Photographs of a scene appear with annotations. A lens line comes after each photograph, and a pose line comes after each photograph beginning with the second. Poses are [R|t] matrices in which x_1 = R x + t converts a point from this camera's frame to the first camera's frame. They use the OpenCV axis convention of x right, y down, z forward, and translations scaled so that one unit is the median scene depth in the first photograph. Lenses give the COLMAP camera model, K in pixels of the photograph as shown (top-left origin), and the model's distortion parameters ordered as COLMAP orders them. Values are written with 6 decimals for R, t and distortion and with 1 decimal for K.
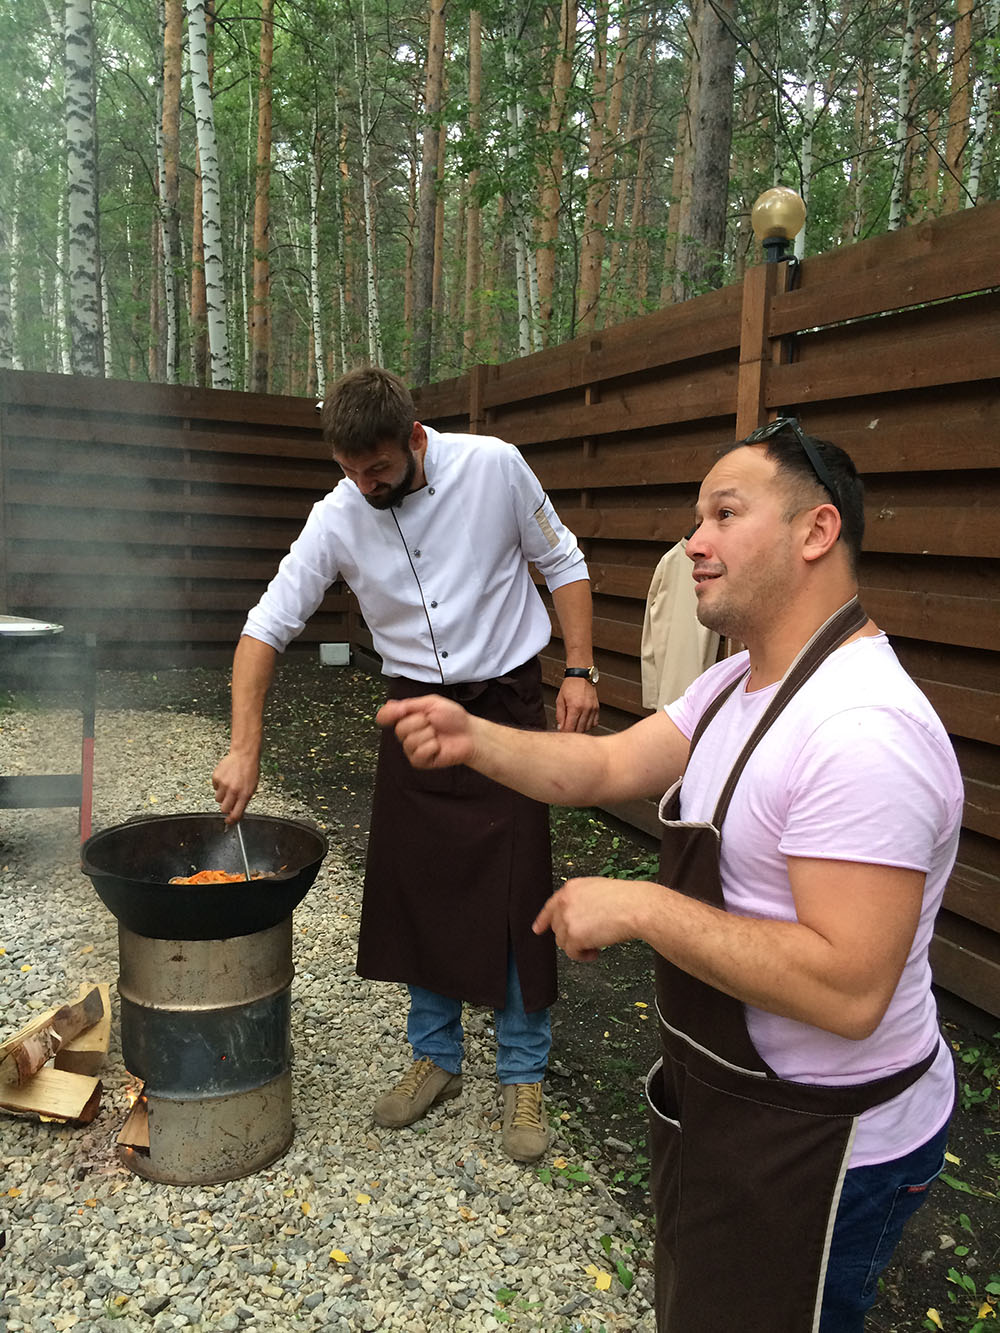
lens RADIAL K [[1145.3, 0, 500.0], [0, 1145.3, 666.5], [0, 0, 1]] dist [0.123175, -0.201581]
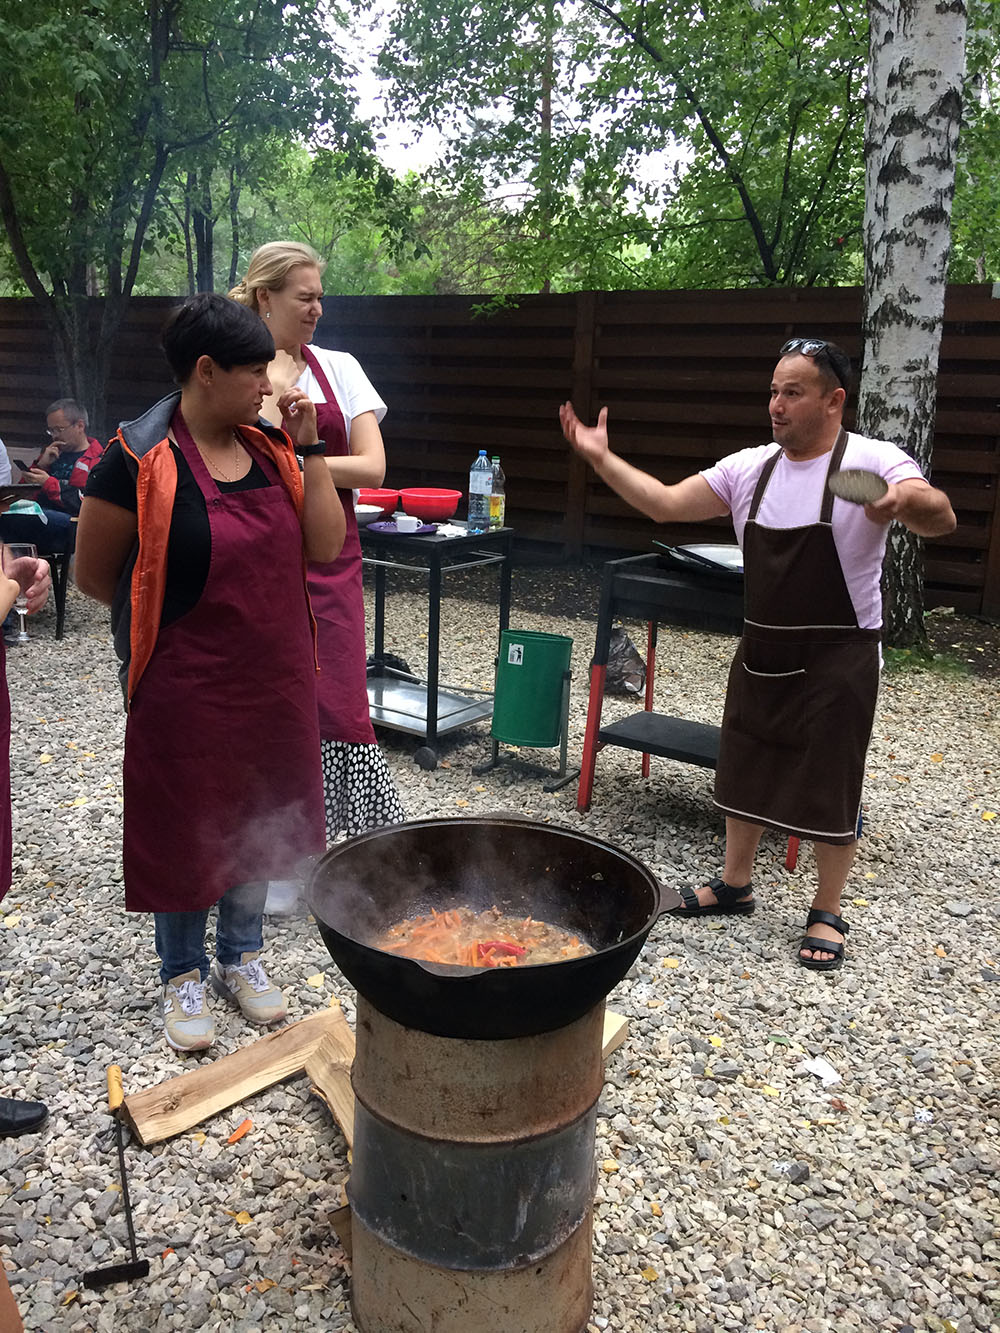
lens RADIAL K [[1138.0, 0, 490.8], [0, 1138.0, 665.0], [0, 0, 1]] dist [0.112633, -0.168975]
pose [[0.568651, 0.157626, -0.807335, 0.196378], [-0.126654, 0.986543, 0.103405, -0.029032], [0.812770, 0.043451, 0.580963, 0.449025]]
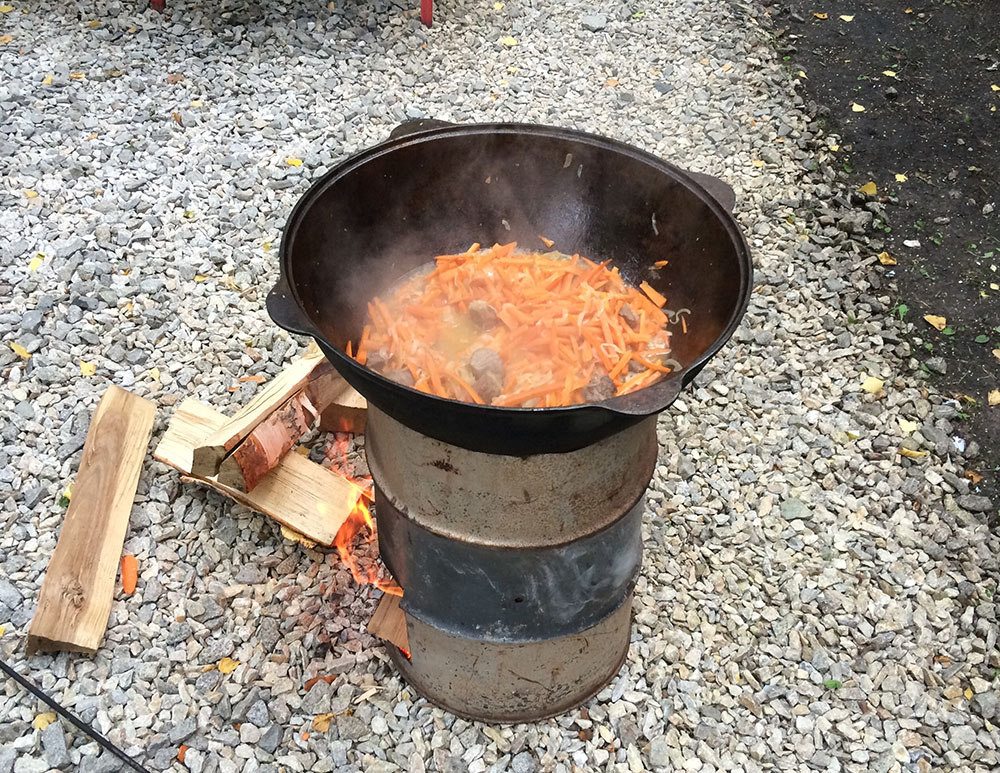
lens RADIAL K [[1083.3, 0, 512.5], [0, 1083.3, 383.1], [0, 0, 1]] dist [0.165954, -0.288854]
pose [[0.937872, 0.229461, -0.260276, -0.085779], [-0.044063, 0.822804, 0.566615, -0.047580], [0.344172, -0.519944, 0.781795, 0.437281]]
